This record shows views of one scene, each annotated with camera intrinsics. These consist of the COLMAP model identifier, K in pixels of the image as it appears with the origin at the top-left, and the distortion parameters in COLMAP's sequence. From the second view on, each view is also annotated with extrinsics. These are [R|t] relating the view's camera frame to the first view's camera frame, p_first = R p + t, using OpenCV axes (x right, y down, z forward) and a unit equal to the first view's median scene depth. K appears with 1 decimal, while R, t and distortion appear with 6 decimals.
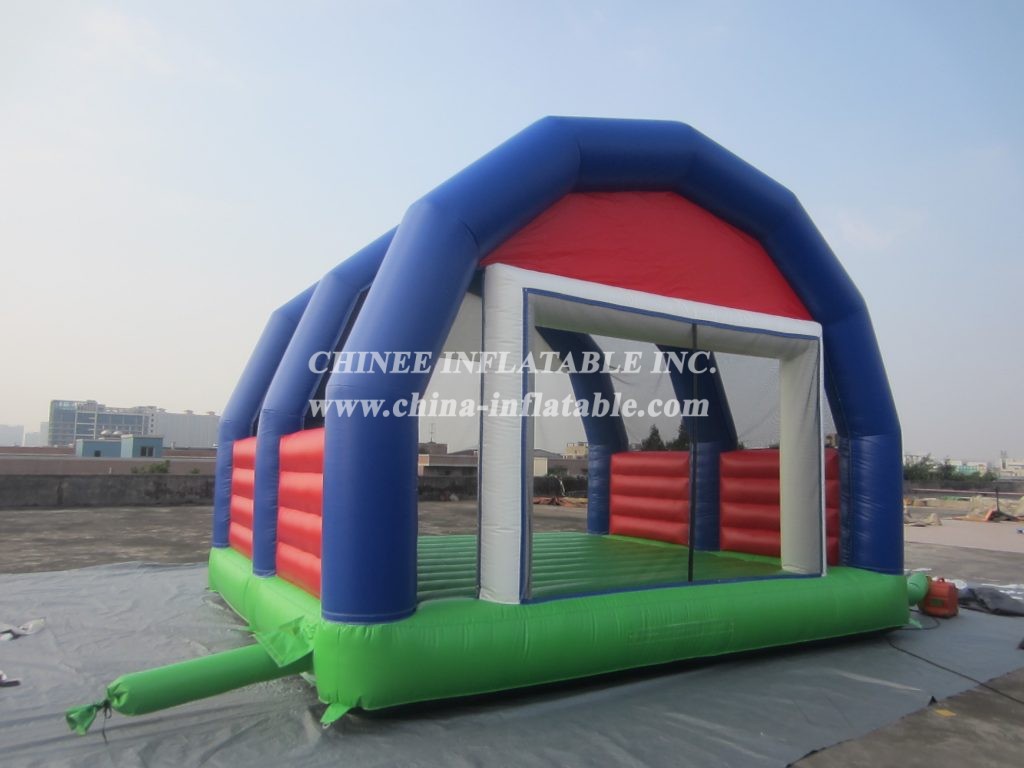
lens RADIAL K [[733.6, 0, 505.5], [0, 733.6, 382.9], [0, 0, 1]] dist [-0.032489, 0.021289]
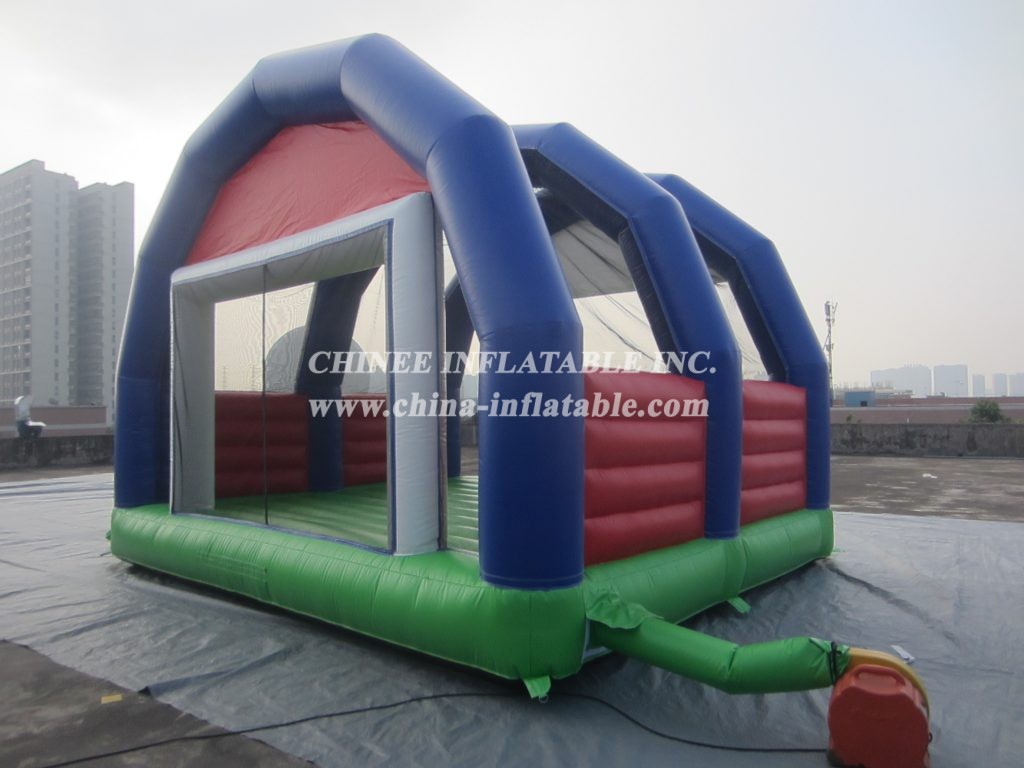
lens RADIAL K [[733.6, 0, 506.8], [0, 733.6, 388.7], [0, 0, 1]] dist [-0.032489, 0.021289]
pose [[0.325641, -0.041429, -0.944585, 1.103050], [0.113233, 0.993558, -0.004541, 0.105715], [0.938689, -0.105479, 0.328234, 0.836732]]
